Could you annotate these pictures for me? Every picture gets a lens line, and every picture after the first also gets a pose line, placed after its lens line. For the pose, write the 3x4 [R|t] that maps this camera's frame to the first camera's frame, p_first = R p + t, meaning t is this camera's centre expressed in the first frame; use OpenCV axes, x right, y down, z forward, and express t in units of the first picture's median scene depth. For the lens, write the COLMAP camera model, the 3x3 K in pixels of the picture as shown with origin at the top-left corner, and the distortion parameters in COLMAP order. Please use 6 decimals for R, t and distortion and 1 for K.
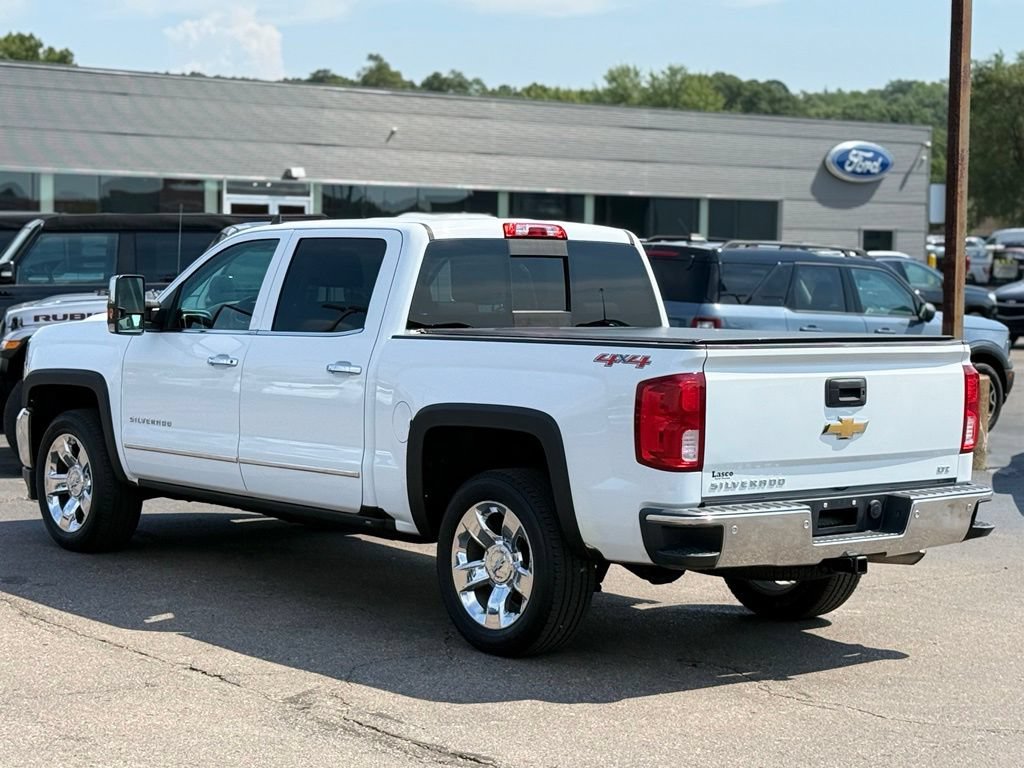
lens RADIAL K [[2196.3, 0, 458.5], [0, 2196.3, 479.5], [0, 0, 1]] dist [0.144500, 0.000000]
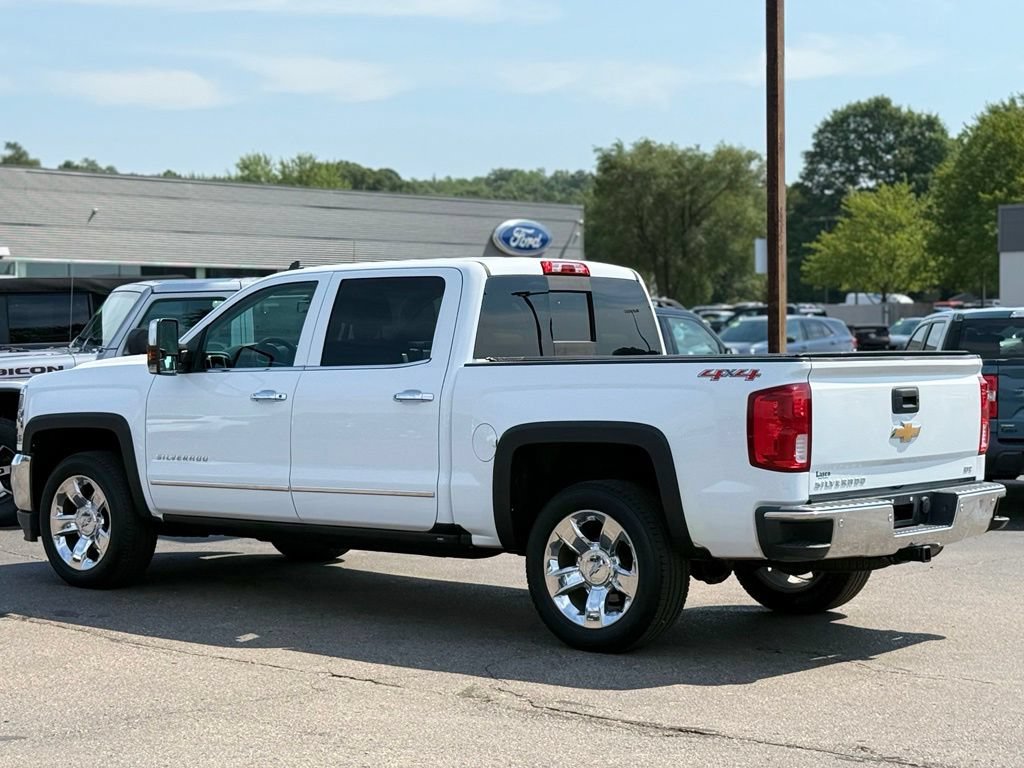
lens RADIAL K [[2095.8, 0, 455.8], [0, 2095.8, 433.3], [0, 0, 1]] dist [0.143252, 0.000000]
pose [[0.982934, -0.029449, 0.181585, -0.218670], [0.039361, 0.997911, -0.051226, 0.020770], [-0.179698, 0.057499, 0.982040, -0.009586]]
